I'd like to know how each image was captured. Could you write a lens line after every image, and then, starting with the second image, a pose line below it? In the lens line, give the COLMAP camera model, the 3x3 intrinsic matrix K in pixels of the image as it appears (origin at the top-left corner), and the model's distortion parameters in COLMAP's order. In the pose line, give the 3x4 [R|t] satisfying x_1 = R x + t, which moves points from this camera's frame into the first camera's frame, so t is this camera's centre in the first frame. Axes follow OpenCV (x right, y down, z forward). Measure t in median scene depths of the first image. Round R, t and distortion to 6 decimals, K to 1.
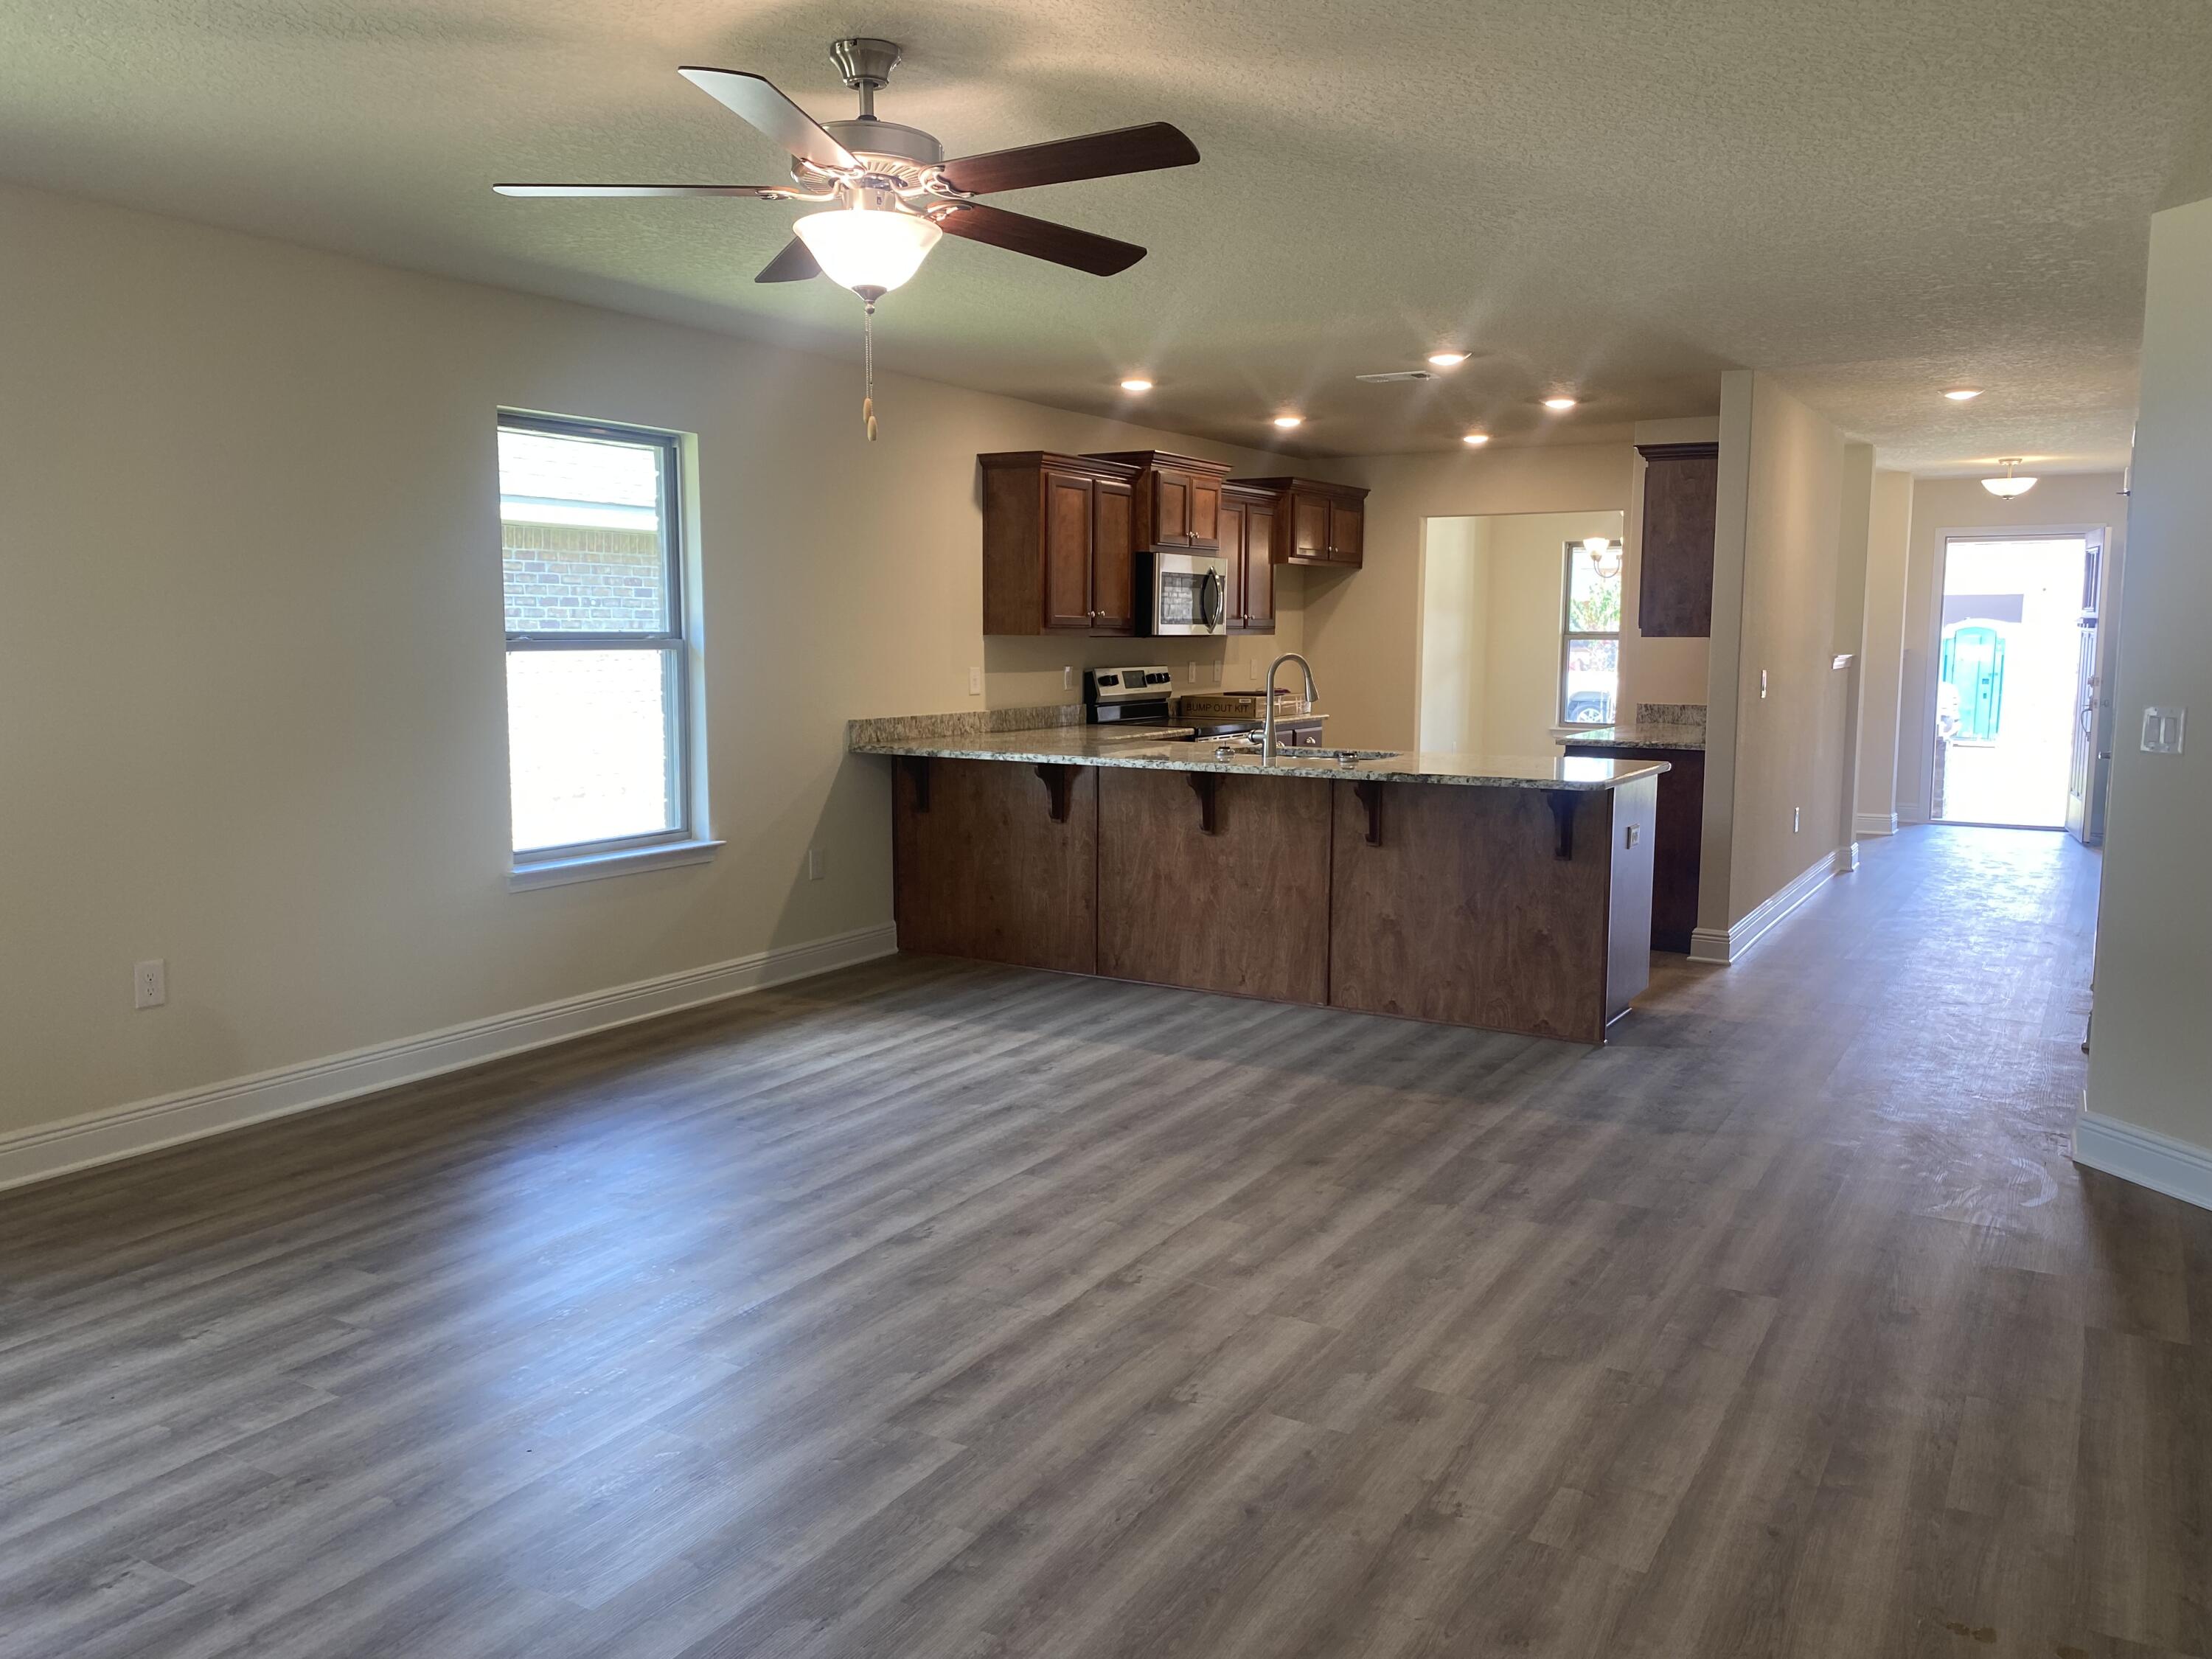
lens RADIAL K [[1710.9, 0, 1099.5], [0, 1710.9, 846.8], [0, 0, 1]] dist [0.039865, -0.059194]
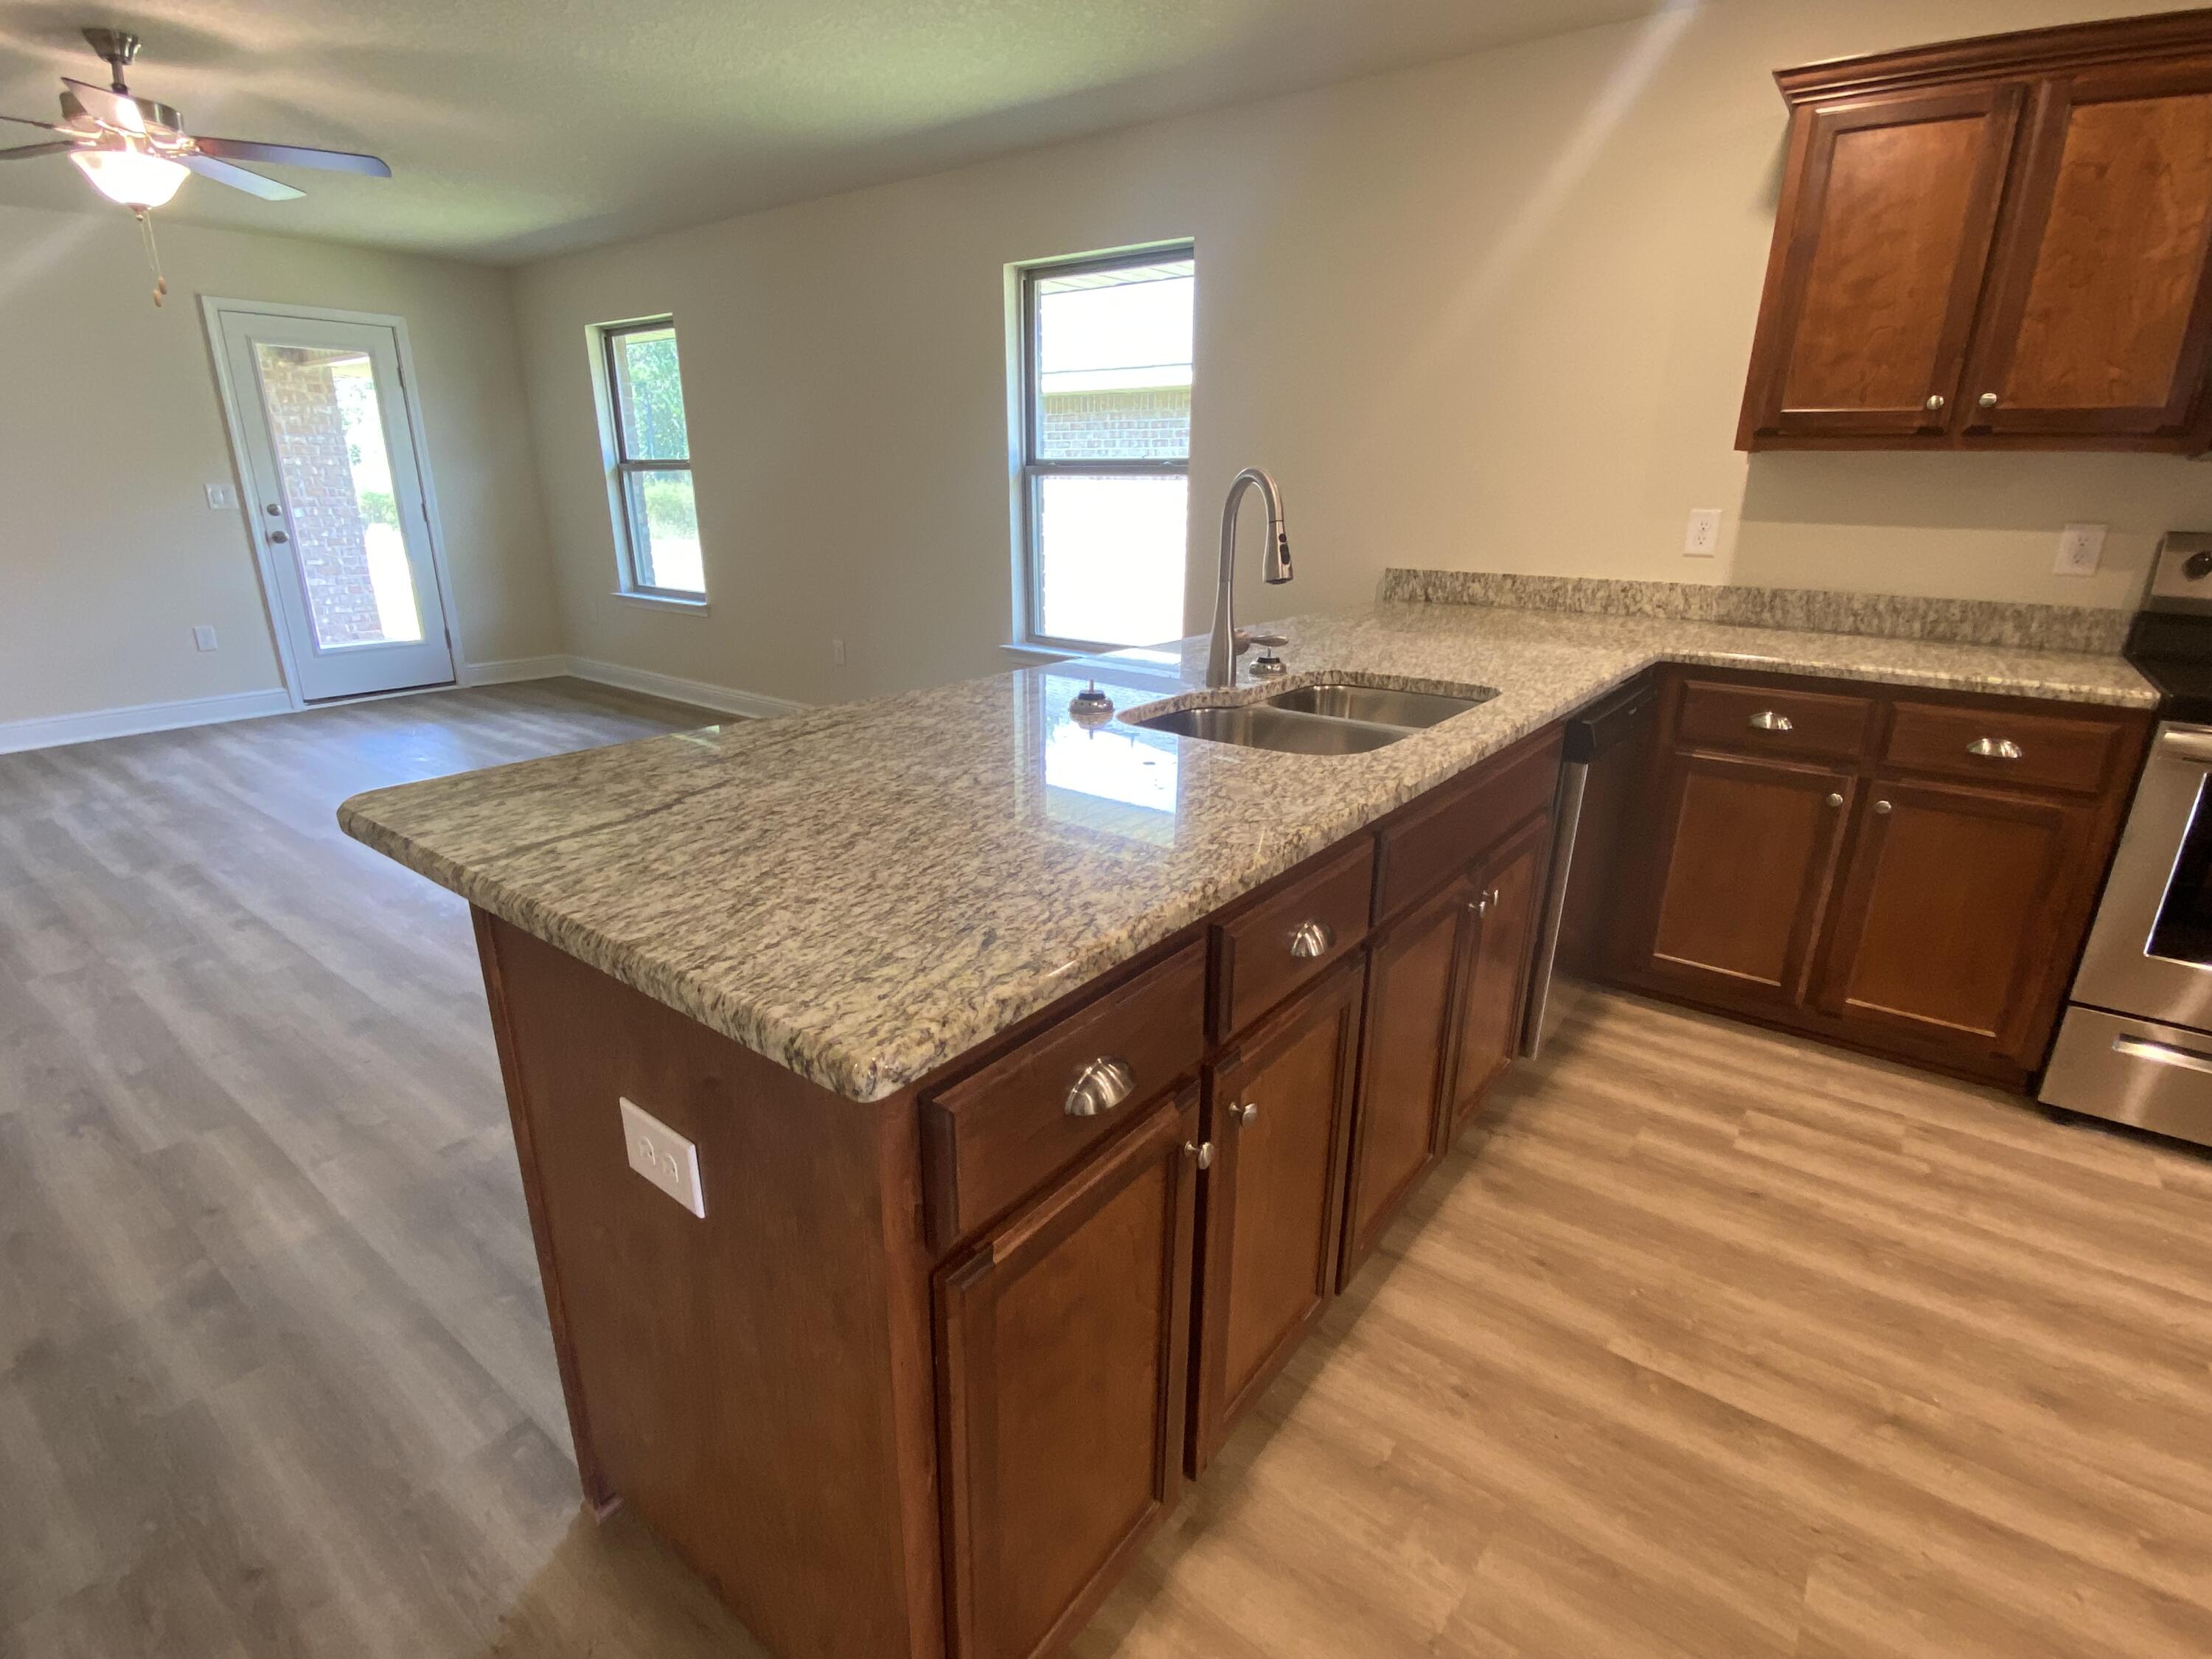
lens RADIAL K [[1052.7, 0, 1104.0], [0, 1052.7, 834.9], [0, 0, 1]] dist [0.019588, -0.021347]
pose [[-0.117582, 0.309401, -0.943634, 0.519258], [-0.137191, 0.936053, 0.324010, -0.134462], [0.983541, 0.167556, -0.067616, 1.256812]]
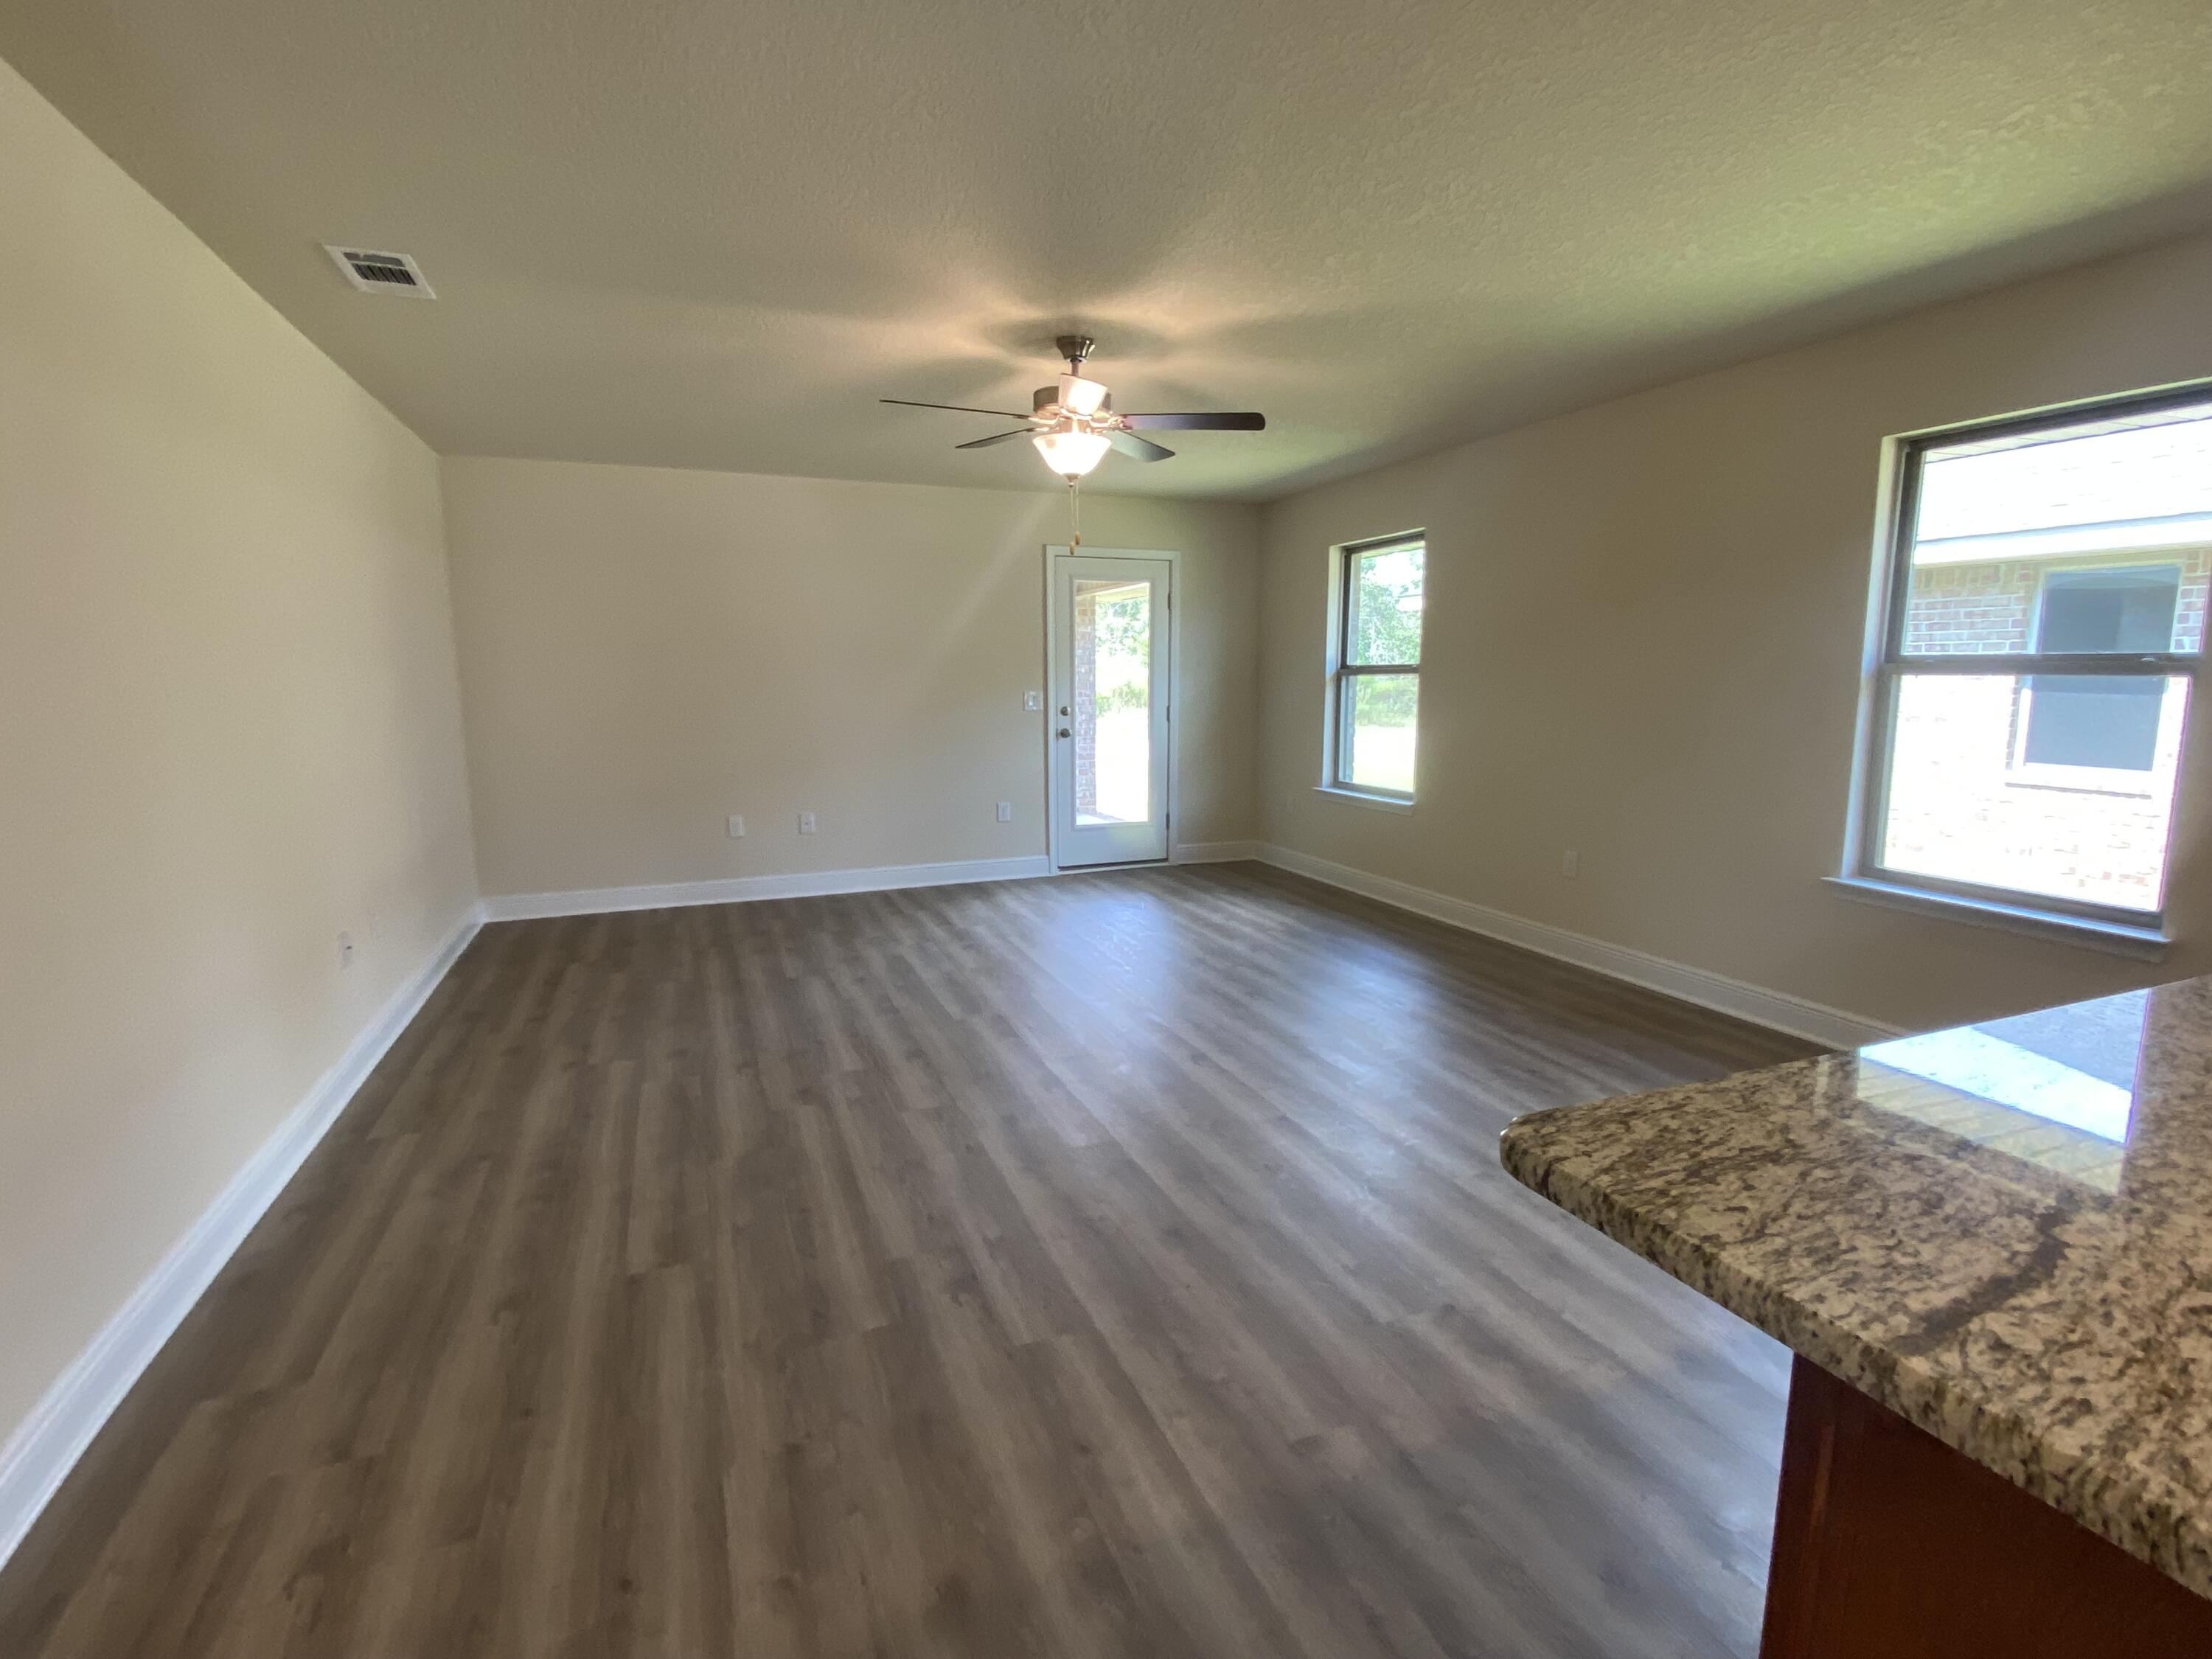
lens RADIAL K [[1052.7, 0, 1107.6], [0, 1052.7, 833.5], [0, 0, 1]] dist [0.019588, -0.021347]
pose [[-0.613167, 0.117009, -0.781240, 0.494406], [-0.099521, 0.969647, 0.223339, -0.126395], [0.783659, 0.214694, -0.582911, 1.111555]]
